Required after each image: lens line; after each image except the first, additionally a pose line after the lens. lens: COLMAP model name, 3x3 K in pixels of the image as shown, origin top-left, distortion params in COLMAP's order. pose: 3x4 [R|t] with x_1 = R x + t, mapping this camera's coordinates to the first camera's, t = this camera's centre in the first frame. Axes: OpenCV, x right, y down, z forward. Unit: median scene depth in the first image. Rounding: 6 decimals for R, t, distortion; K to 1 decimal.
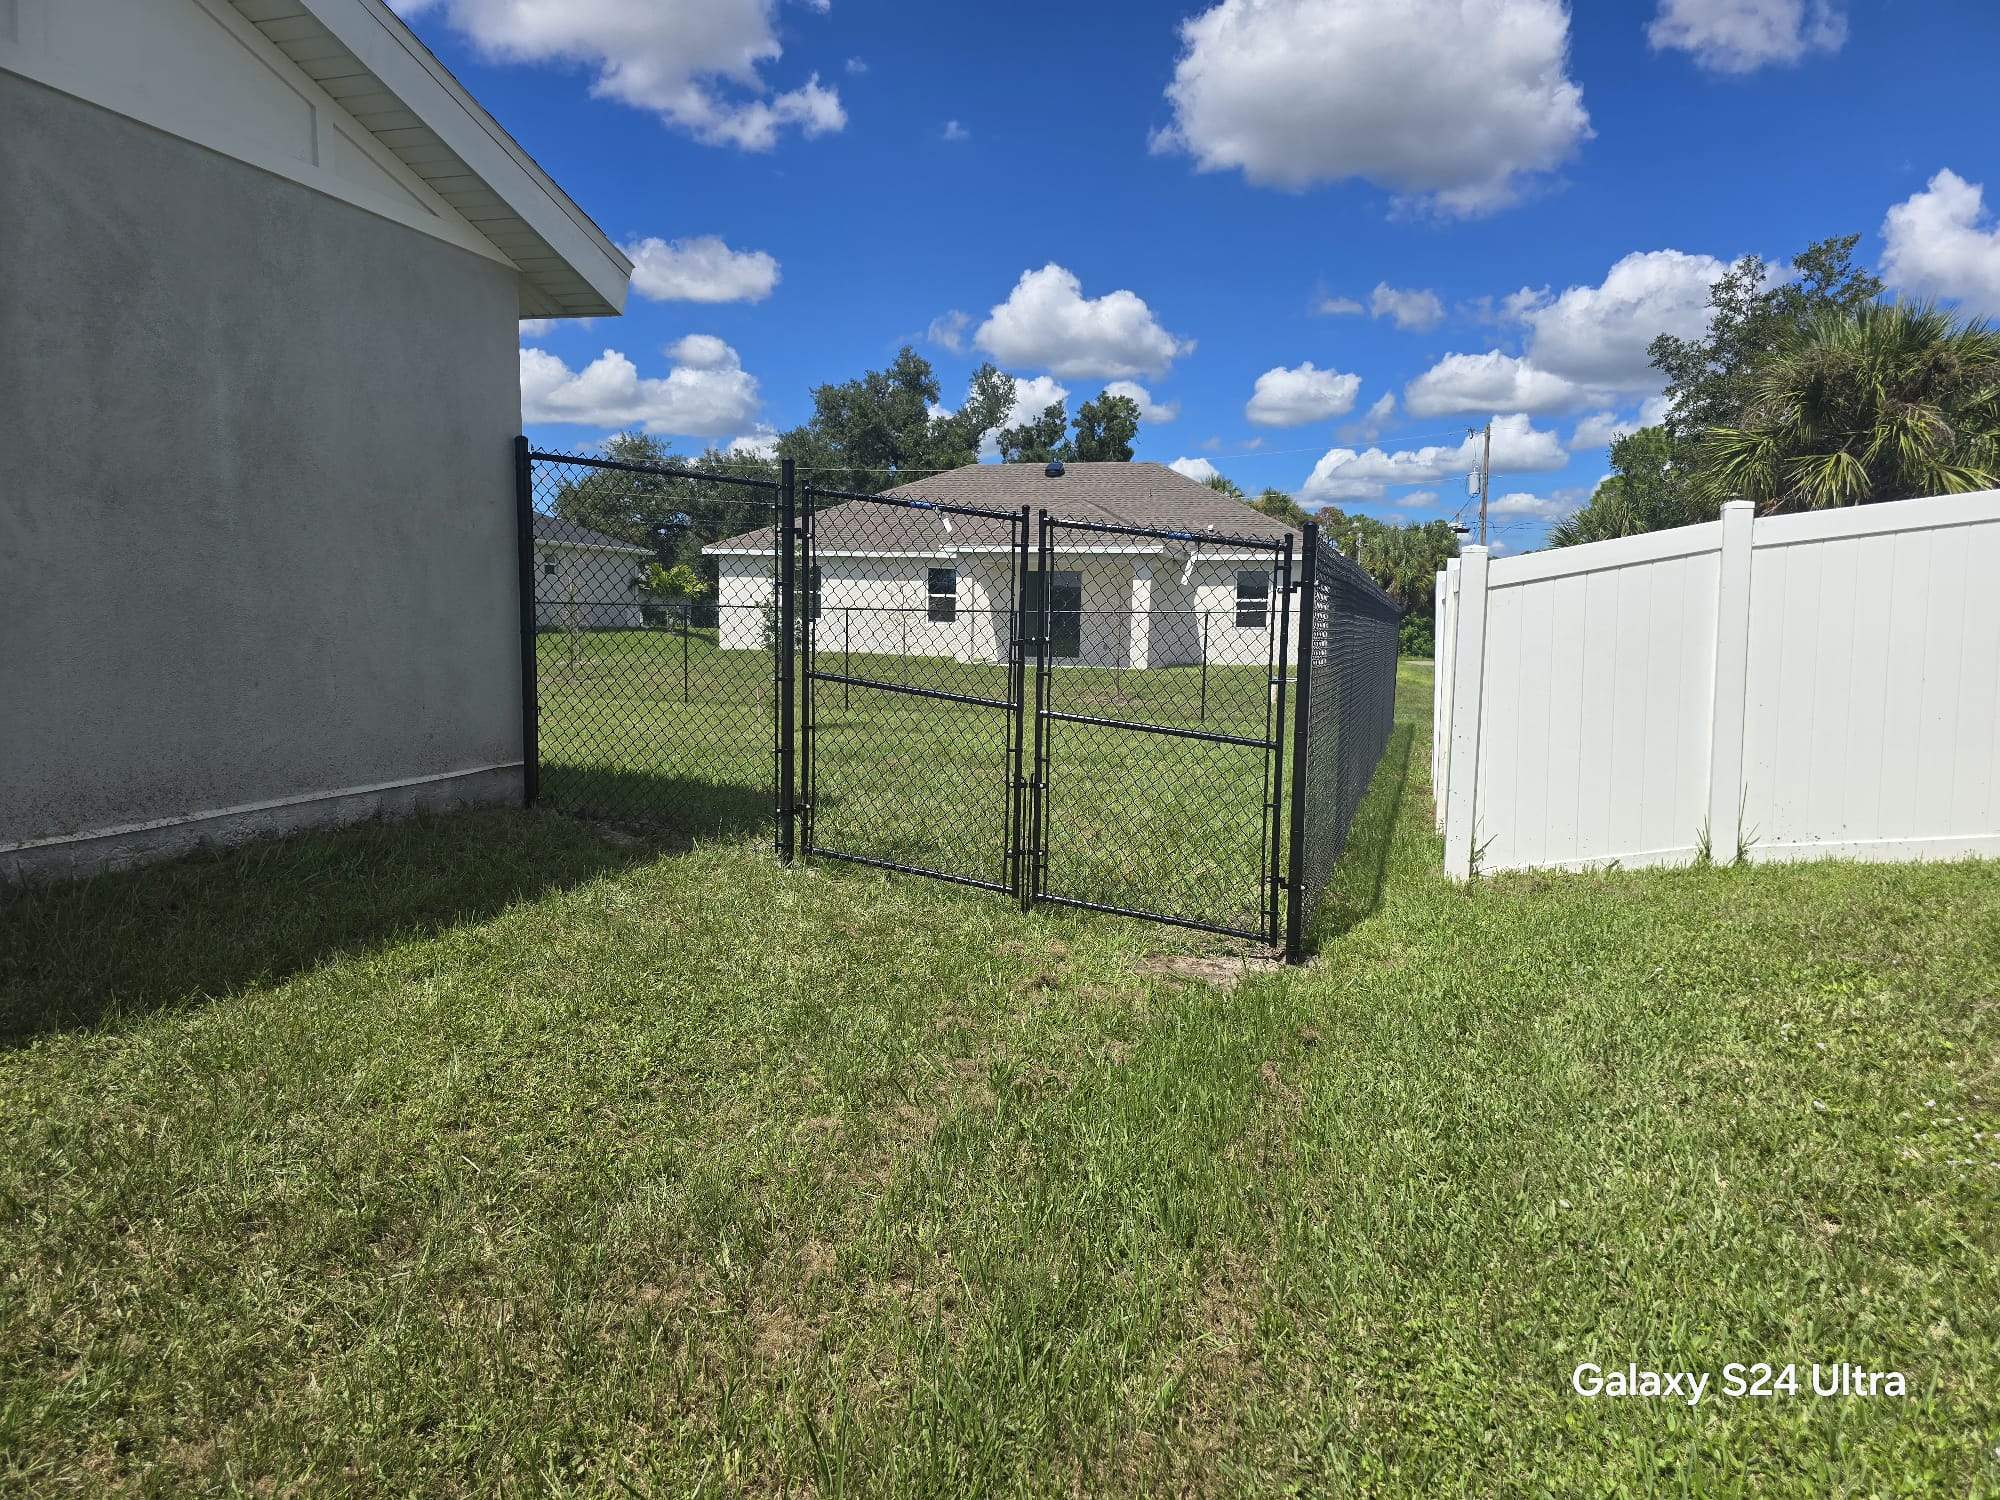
lens RADIAL K [[1375.3, 0, 1009.4], [0, 1375.3, 755.9], [0, 0, 1]] dist [0.064208, -0.062439]
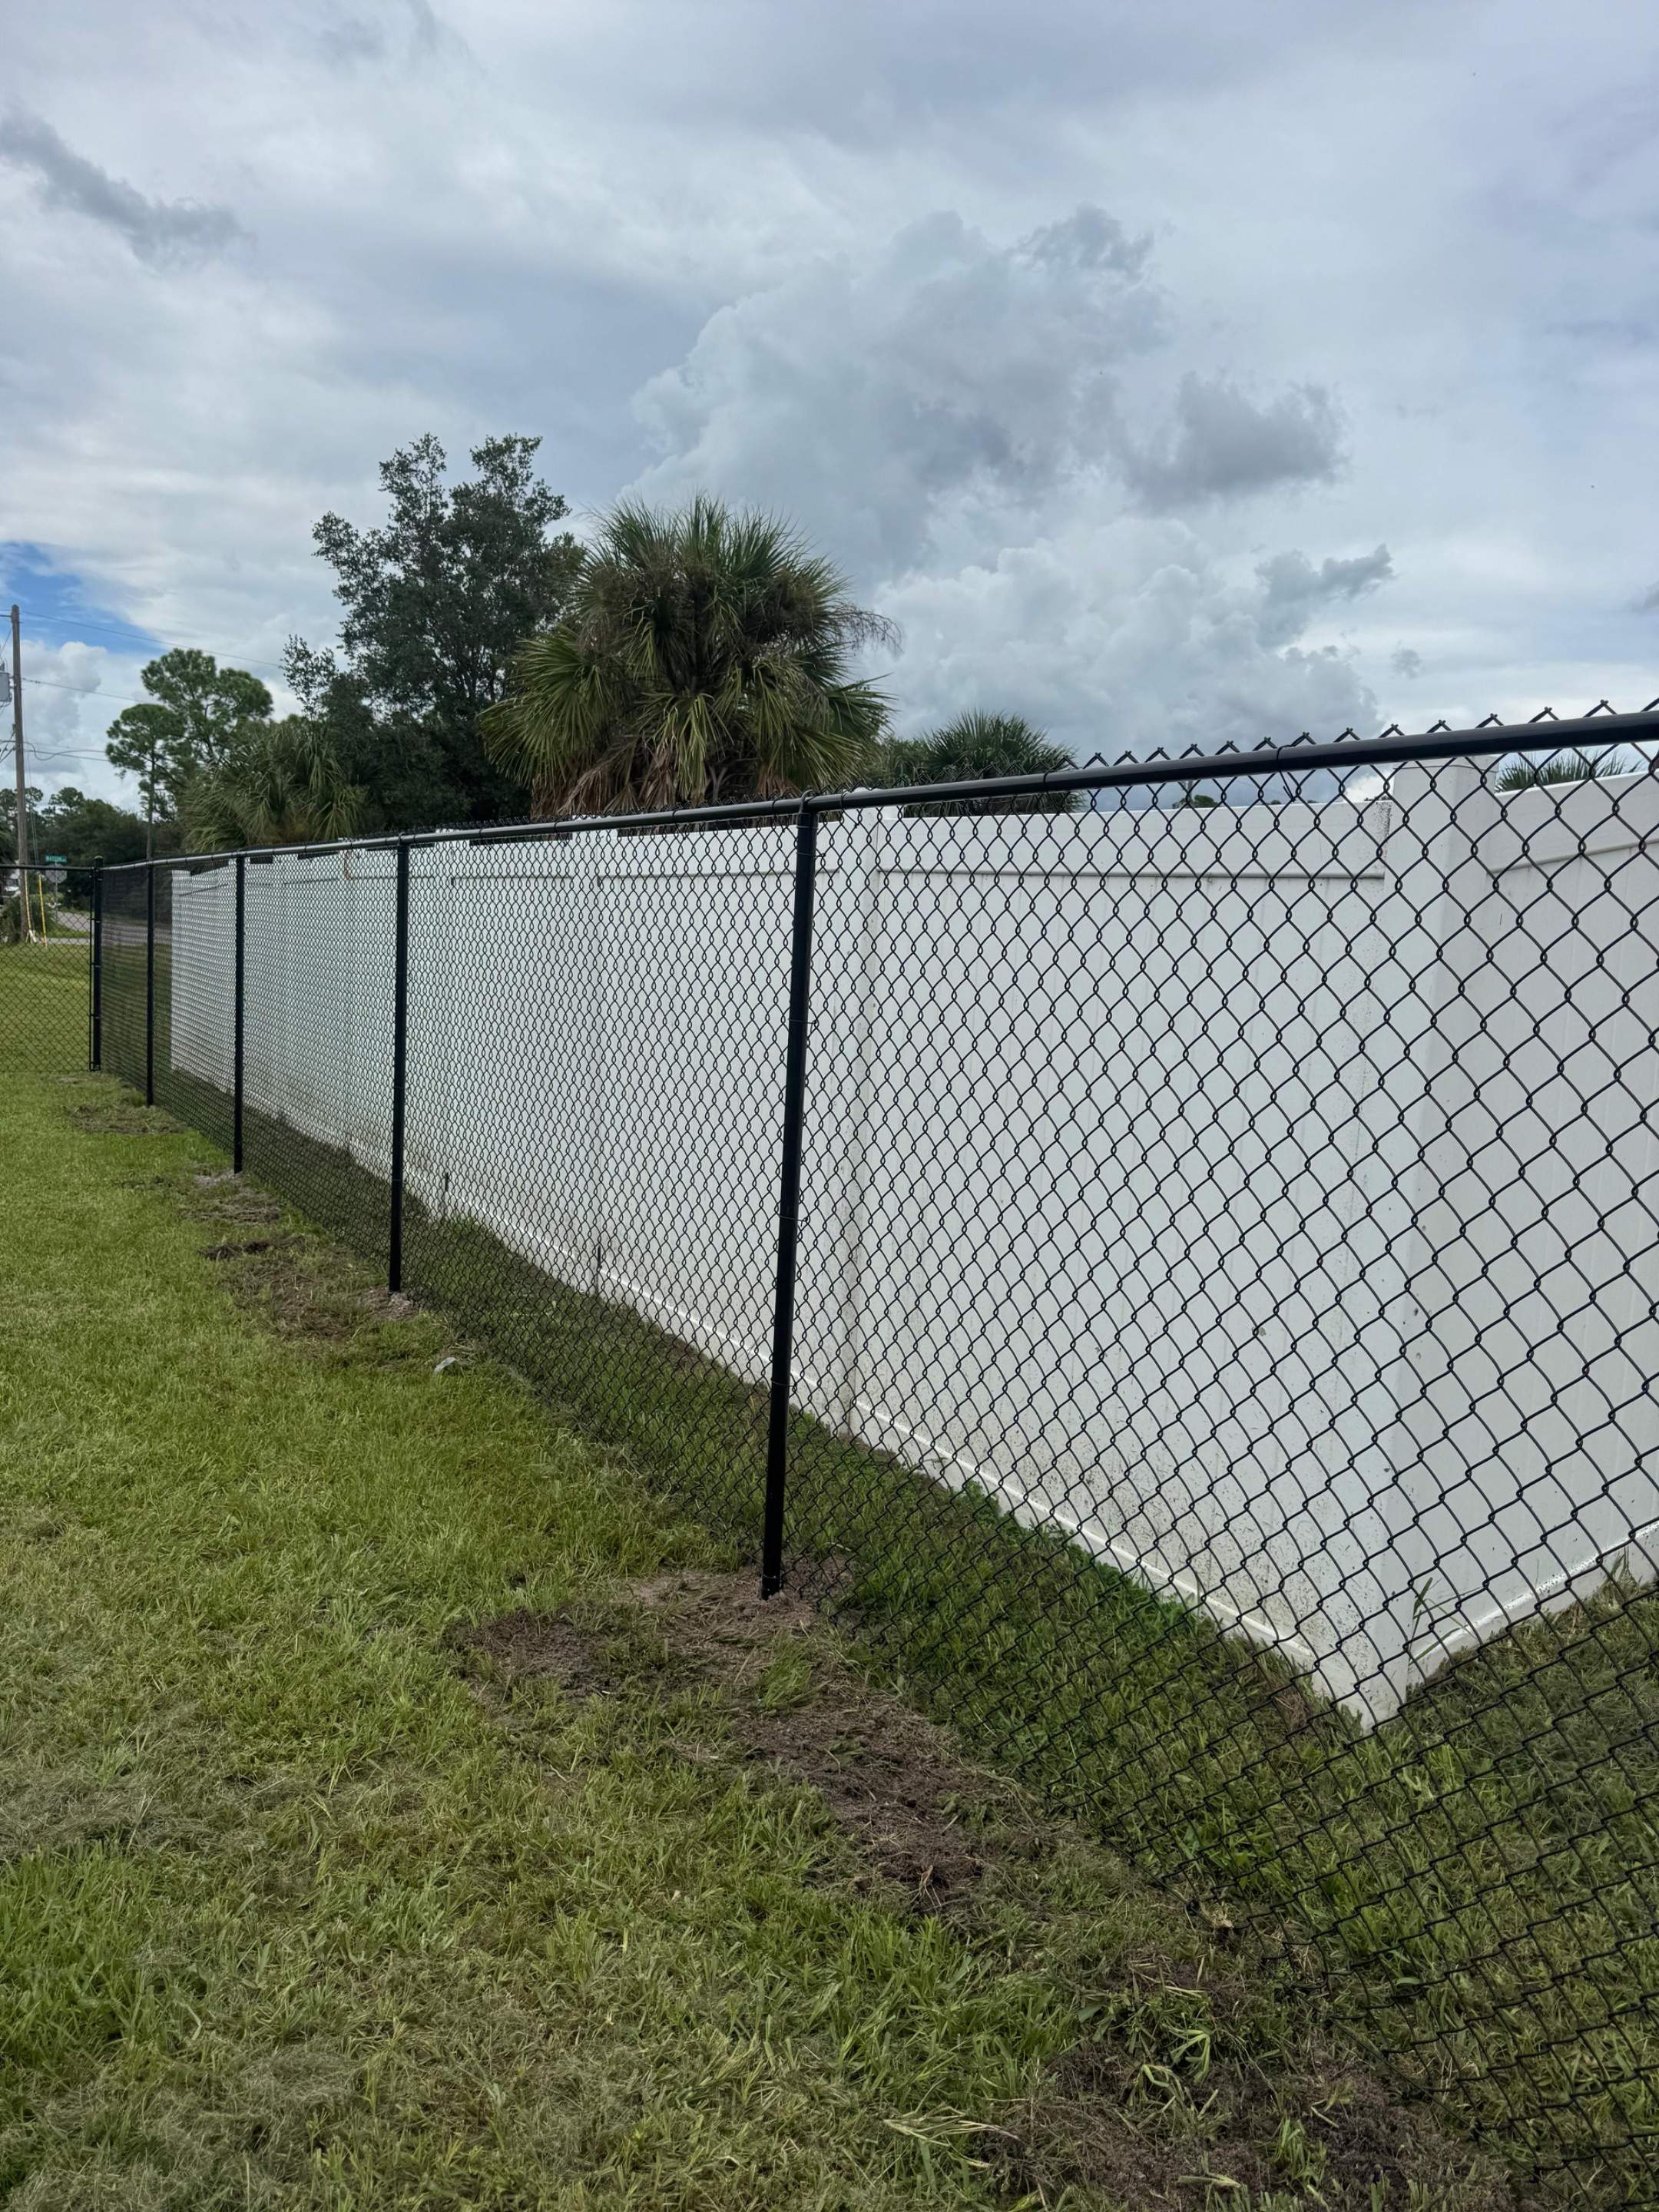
lens RADIAL K [[1621.7, 0, 792.1], [0, 1621.7, 1099.2], [0, 0, 1]] dist [-0.003601, 0.107973]
pose [[0.687731, -0.063024, 0.723225, -0.006143], [0.036234, 0.997963, 0.052509, -0.008708], [-0.725061, -0.009907, 0.688613, 0.076872]]
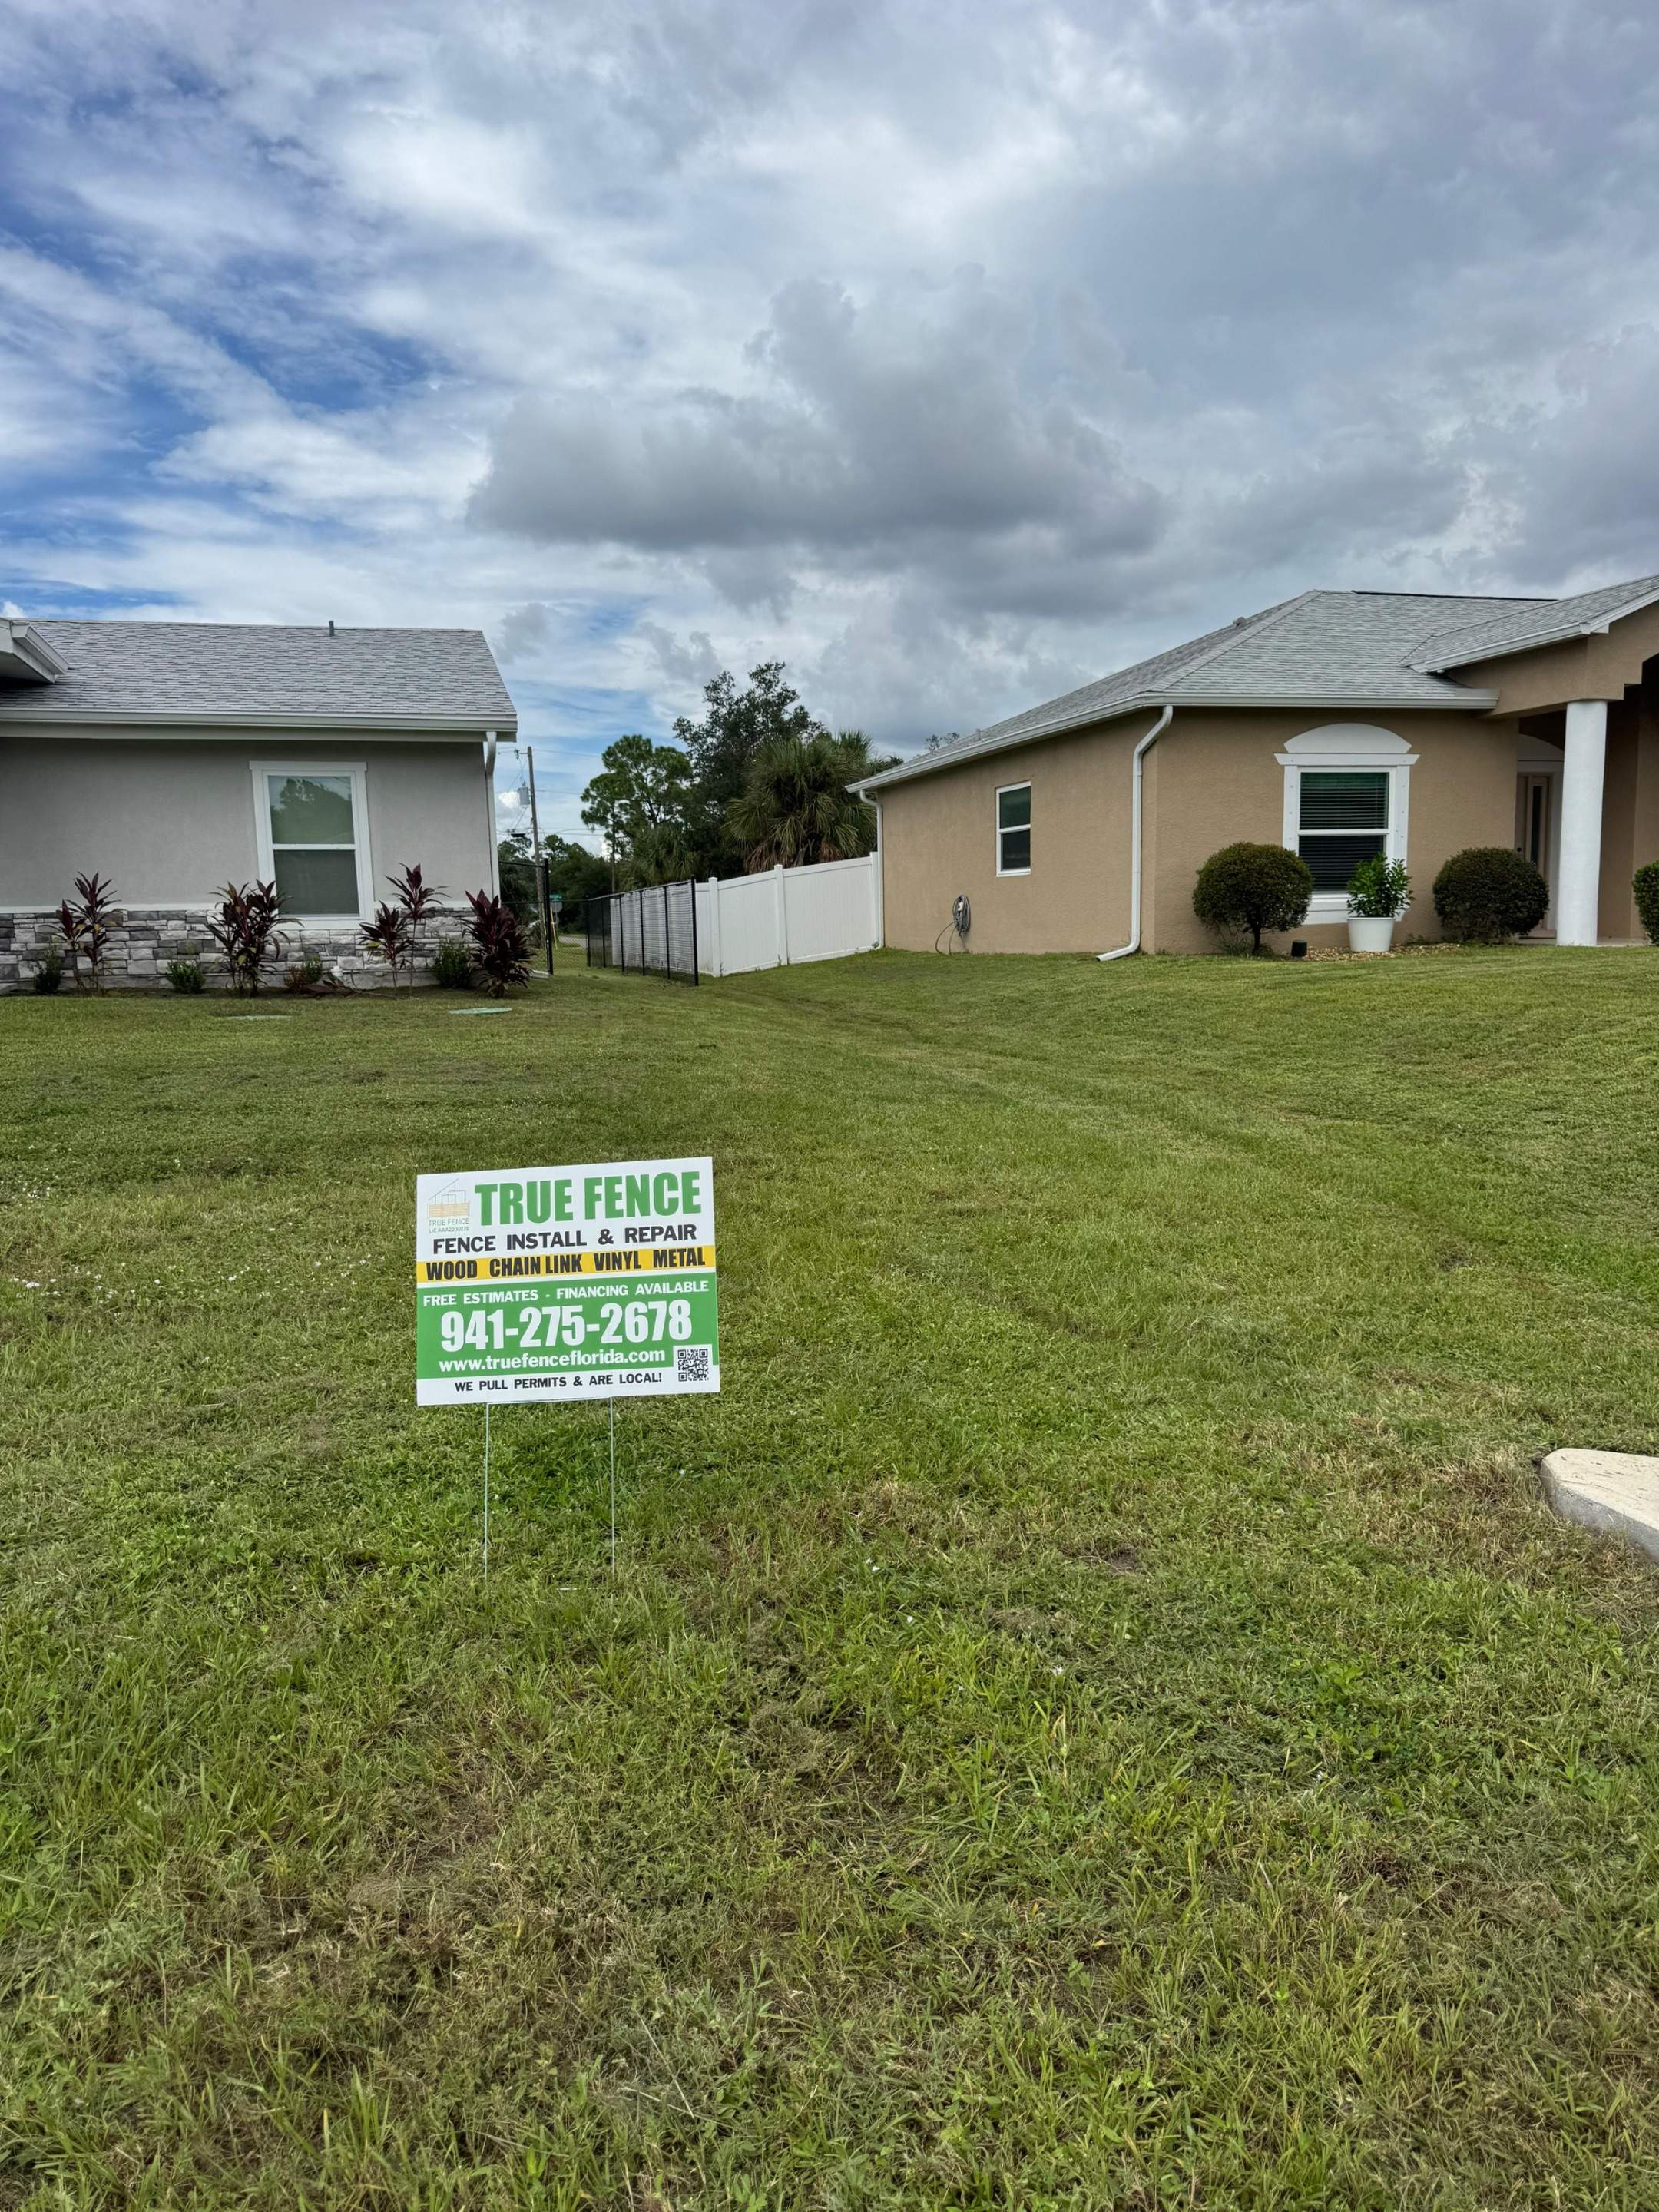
lens RADIAL K [[1652.2, 0, 837.5], [0, 1652.2, 1192.4], [0, 0, 1]] dist [0.002115, 0.000185]
pose [[0.843118, -0.125455, 0.522890, -0.150656], [0.091066, 0.991670, 0.091091, 0.025326], [-0.529962, -0.029183, 0.847519, -0.243590]]
